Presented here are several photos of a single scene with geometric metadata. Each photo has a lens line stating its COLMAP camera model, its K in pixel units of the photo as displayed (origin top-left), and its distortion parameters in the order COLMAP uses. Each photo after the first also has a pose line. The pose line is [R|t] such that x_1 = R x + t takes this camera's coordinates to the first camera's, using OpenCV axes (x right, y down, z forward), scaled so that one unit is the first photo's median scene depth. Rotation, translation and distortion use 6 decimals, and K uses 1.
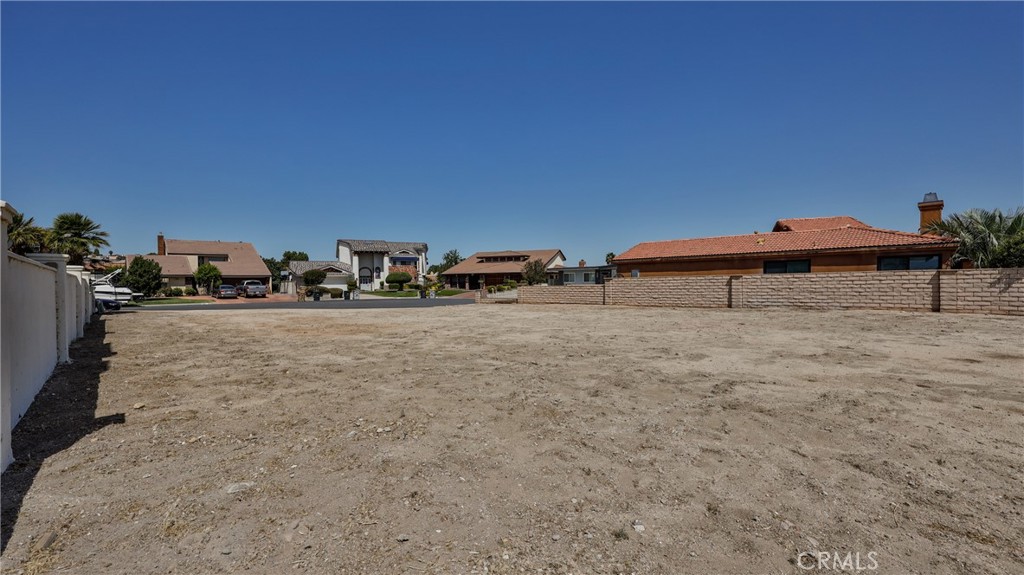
lens RADIAL K [[436.0, 0, 515.6], [0, 436.0, 286.2], [0, 0, 1]] dist [0.000105, -0.000114]
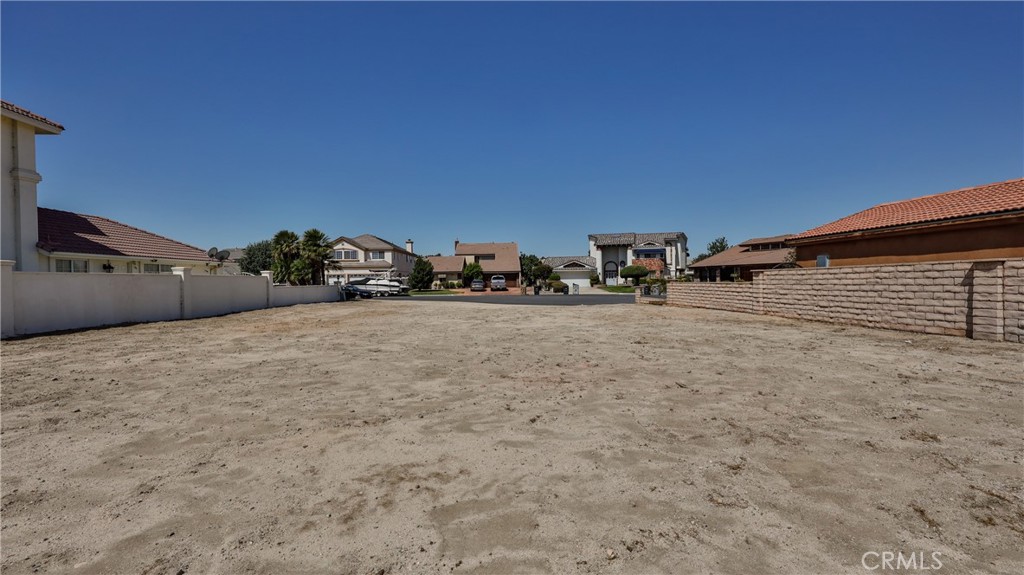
lens RADIAL K [[436.0, 0, 513.8], [0, 436.0, 281.0], [0, 0, 1]] dist [0.000105, -0.000114]
pose [[0.749756, 0.003245, -0.661706, 0.147323], [-0.001959, 0.999994, 0.002685, -0.001980], [0.661711, -0.000717, 0.749758, 0.131625]]
